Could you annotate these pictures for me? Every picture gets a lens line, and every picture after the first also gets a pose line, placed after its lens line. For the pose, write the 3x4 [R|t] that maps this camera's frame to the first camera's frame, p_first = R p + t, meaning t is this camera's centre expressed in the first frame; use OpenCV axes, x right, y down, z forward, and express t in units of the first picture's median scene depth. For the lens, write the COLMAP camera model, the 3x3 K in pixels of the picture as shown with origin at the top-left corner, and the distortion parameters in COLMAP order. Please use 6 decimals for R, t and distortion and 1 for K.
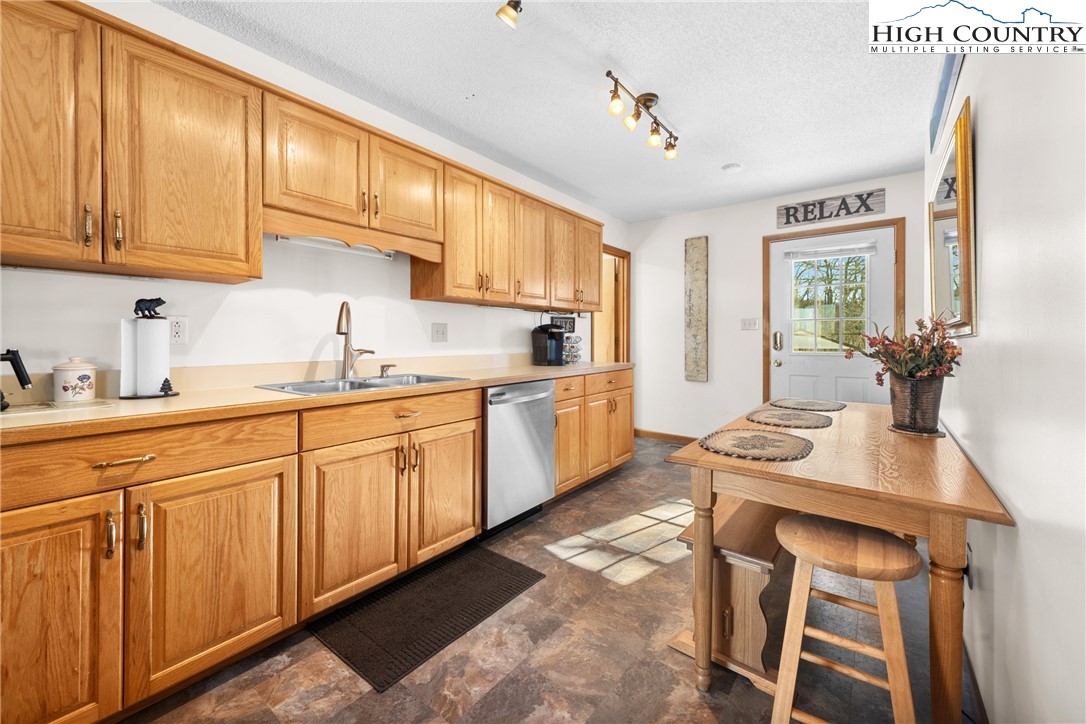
lens RADIAL K [[423.6, 0, 542.4], [0, 423.6, 338.8], [0, 0, 1]] dist [0.001305, 0.000060]
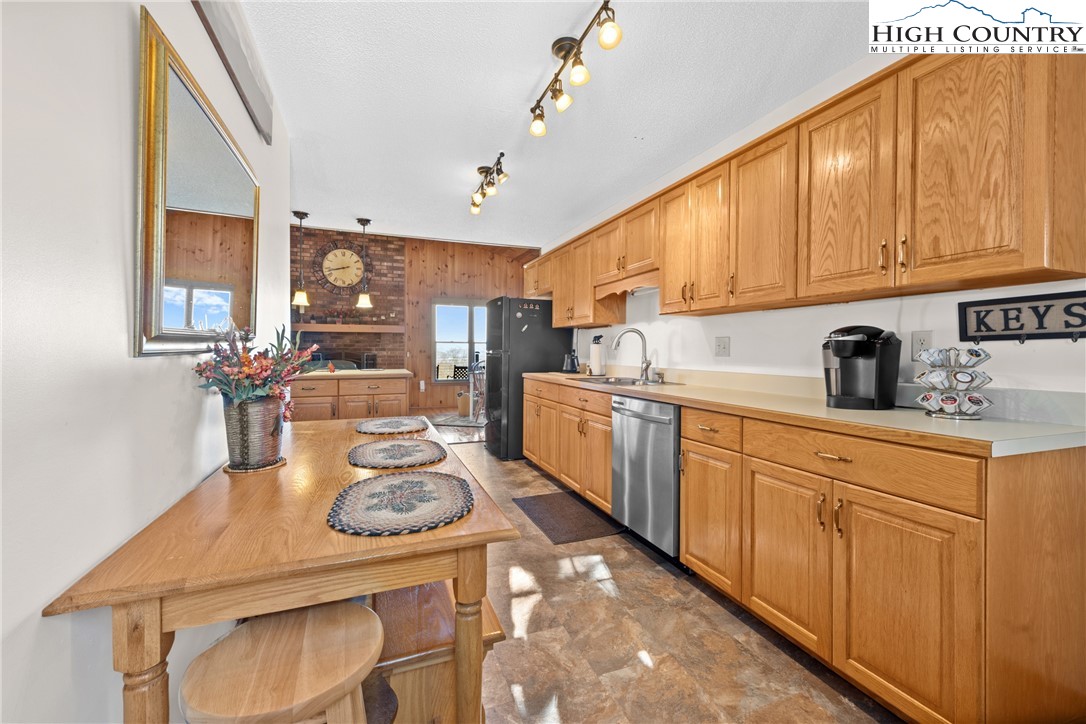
lens RADIAL K [[422.3, 0, 543.9], [0, 422.3, 350.5], [0, 0, 1]] dist [0.000819, -0.000035]
pose [[-0.487508, -0.005825, -0.873099, 0.947294], [-0.007387, 0.999969, -0.002547, -0.000770], [0.873087, 0.005208, -0.487536, 1.351628]]
